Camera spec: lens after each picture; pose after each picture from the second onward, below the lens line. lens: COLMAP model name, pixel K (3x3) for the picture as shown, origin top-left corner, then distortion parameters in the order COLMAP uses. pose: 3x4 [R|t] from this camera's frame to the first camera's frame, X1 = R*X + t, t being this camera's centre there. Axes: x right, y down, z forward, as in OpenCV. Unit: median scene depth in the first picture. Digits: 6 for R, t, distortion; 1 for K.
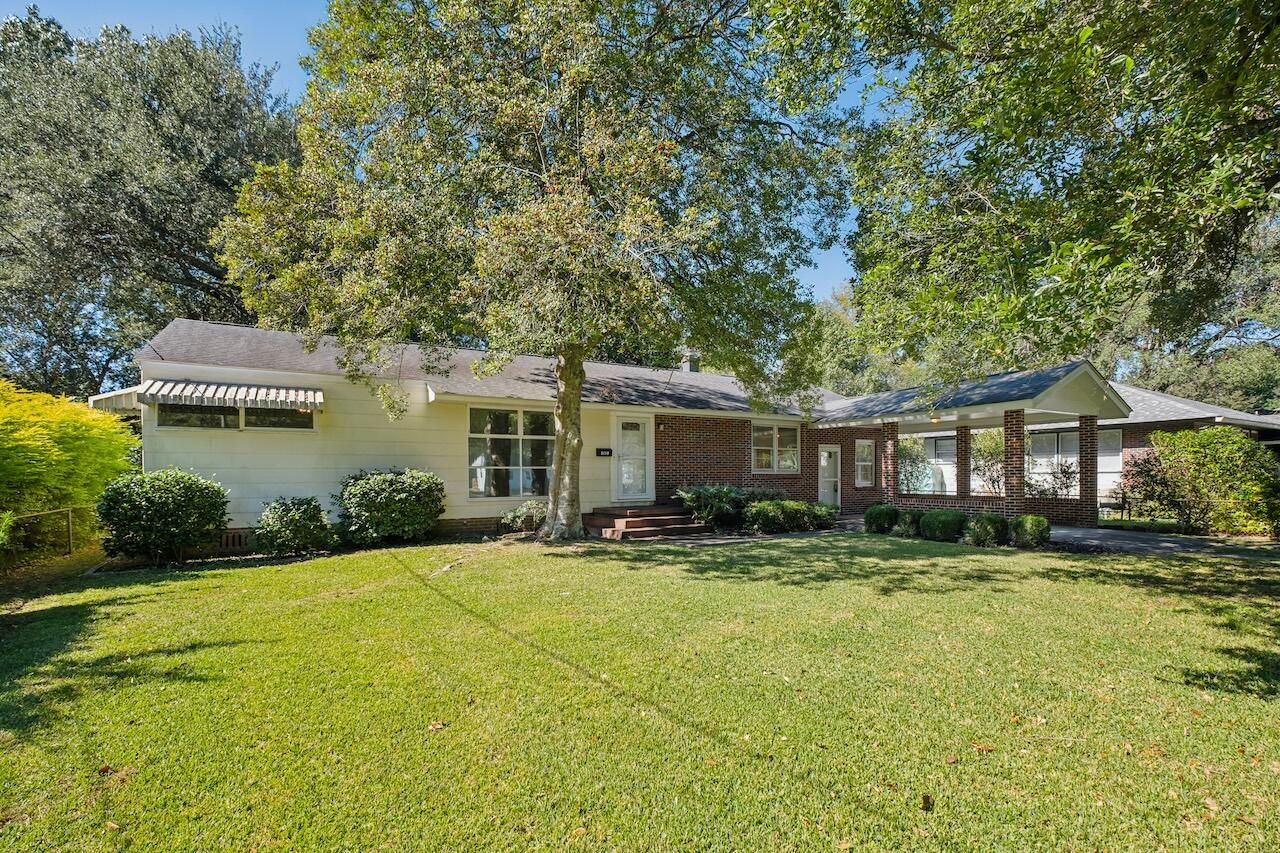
lens RADIAL K [[551.1, 0, 650.6], [0, 551.1, 486.1], [0, 0, 1]] dist [0.002773, 0.000481]
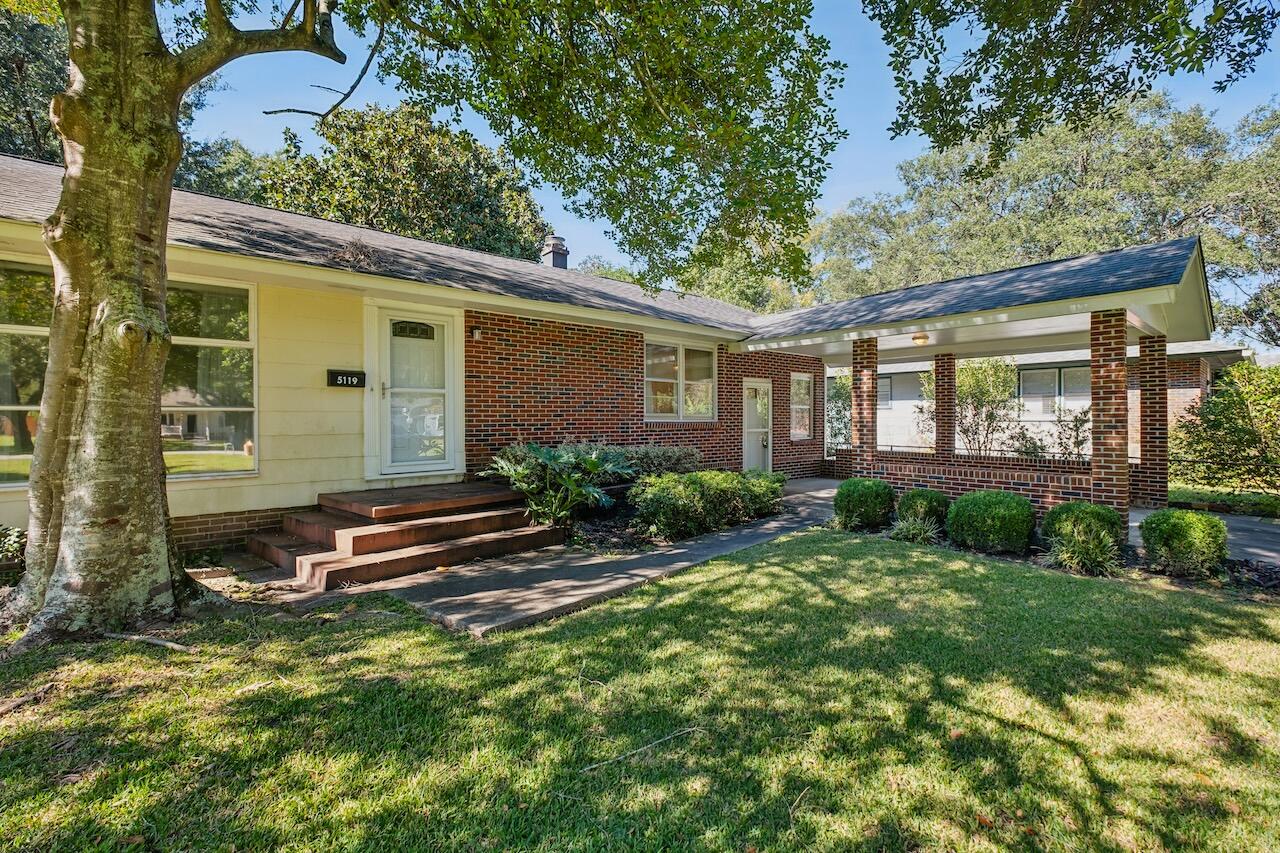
lens RADIAL K [[551.1, 0, 645.9], [0, 551.1, 422.1], [0, 0, 1]] dist [0.002773, 0.000481]
pose [[0.981900, 0.004446, 0.189346, 0.081591], [-0.002332, 0.999932, -0.011384, -0.017899], [-0.189383, 0.010736, 0.981845, 0.468950]]
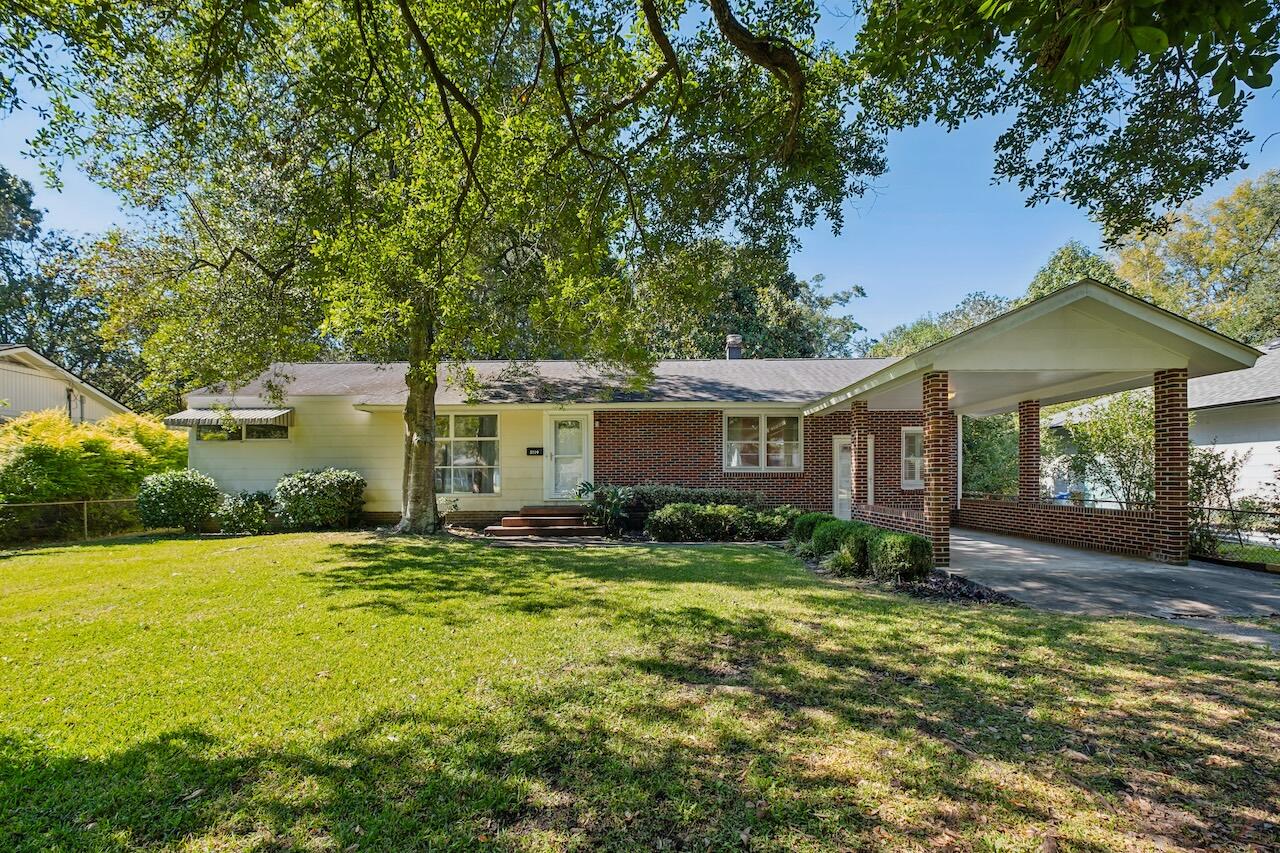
lens RADIAL K [[551.1, 0, 655.8], [0, 551.1, 475.3], [0, 0, 1]] dist [0.002773, 0.000481]
pose [[0.867450, -0.000126, -0.497525, 0.603556], [-0.010424, 0.999776, -0.018429, -0.001102], [0.497416, 0.021172, 0.867254, 0.230542]]
